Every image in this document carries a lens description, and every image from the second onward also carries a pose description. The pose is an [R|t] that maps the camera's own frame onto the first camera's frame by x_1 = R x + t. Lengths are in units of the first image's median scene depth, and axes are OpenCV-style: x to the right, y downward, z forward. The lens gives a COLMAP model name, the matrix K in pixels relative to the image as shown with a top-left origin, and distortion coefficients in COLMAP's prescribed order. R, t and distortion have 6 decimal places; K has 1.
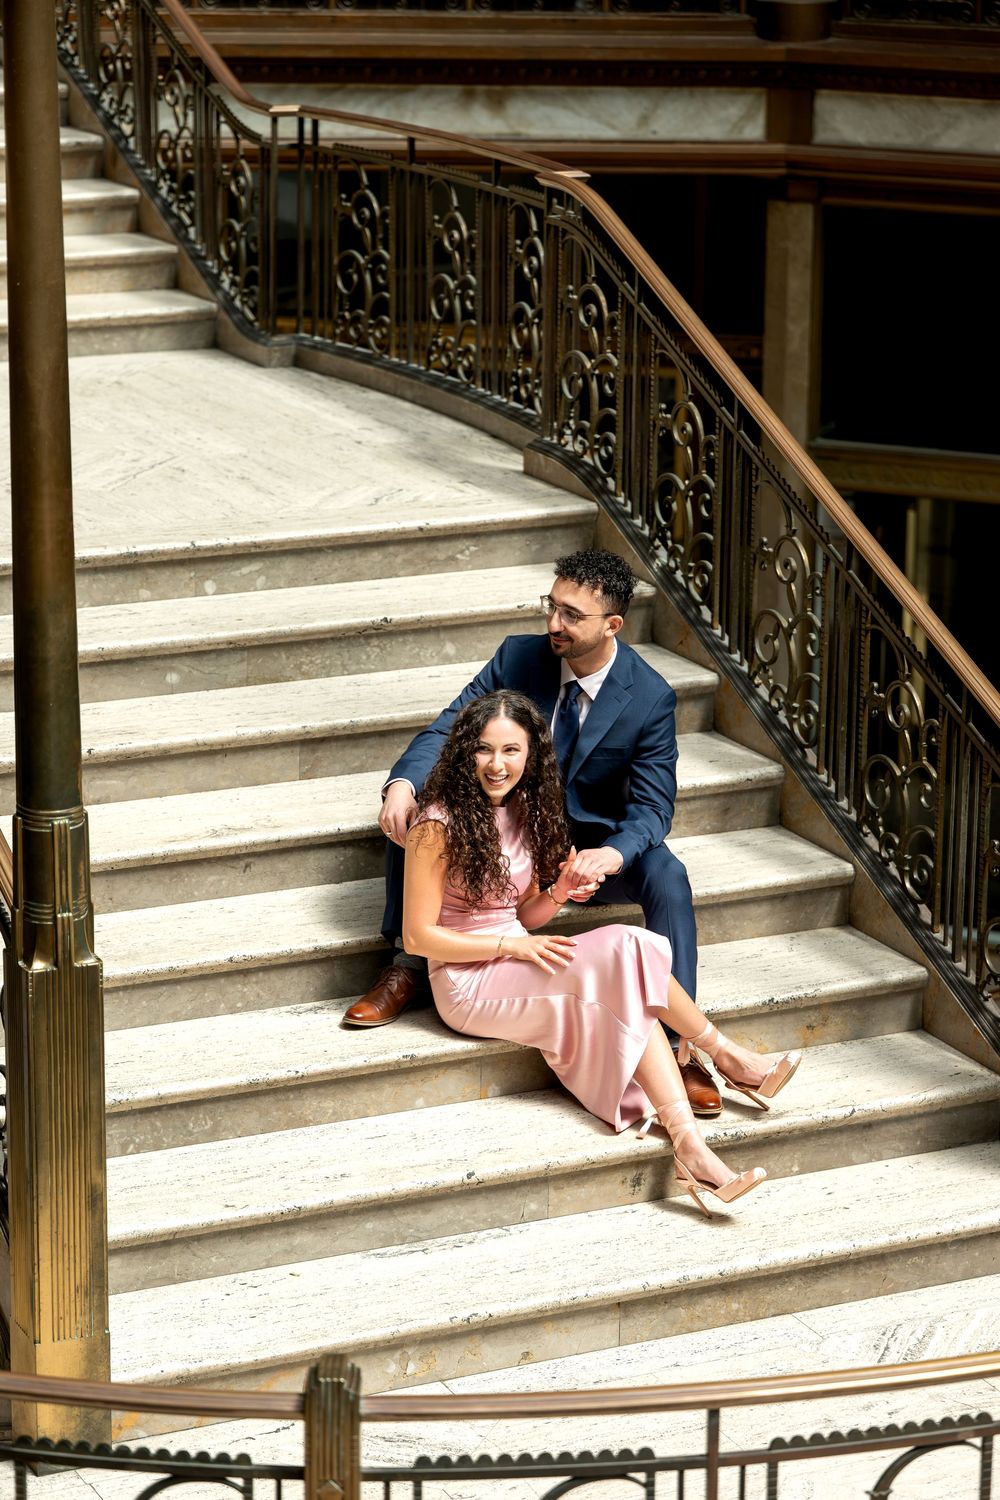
lens RADIAL K [[3787.2, 0, 500.0], [0, 3787.2, 750.0], [0, 0, 1]] dist [-0.029391, 0.089620]
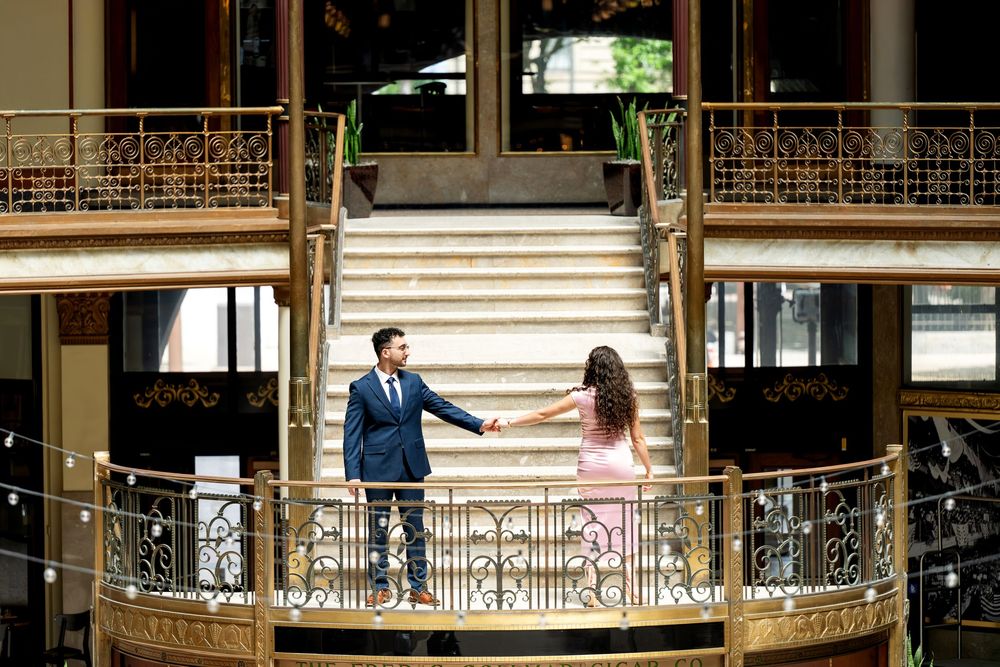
lens RADIAL K [[4176.3, 0, 500.0], [0, 4176.3, 333.5], [0, 0, 1]] dist [-0.023156, 2.445200]
pose [[0.901896, 0.010868, -0.431816, 0.900576], [-0.099229, 0.978161, -0.182632, 0.349446], [0.420400, 0.207564, 0.883278, -1.202513]]
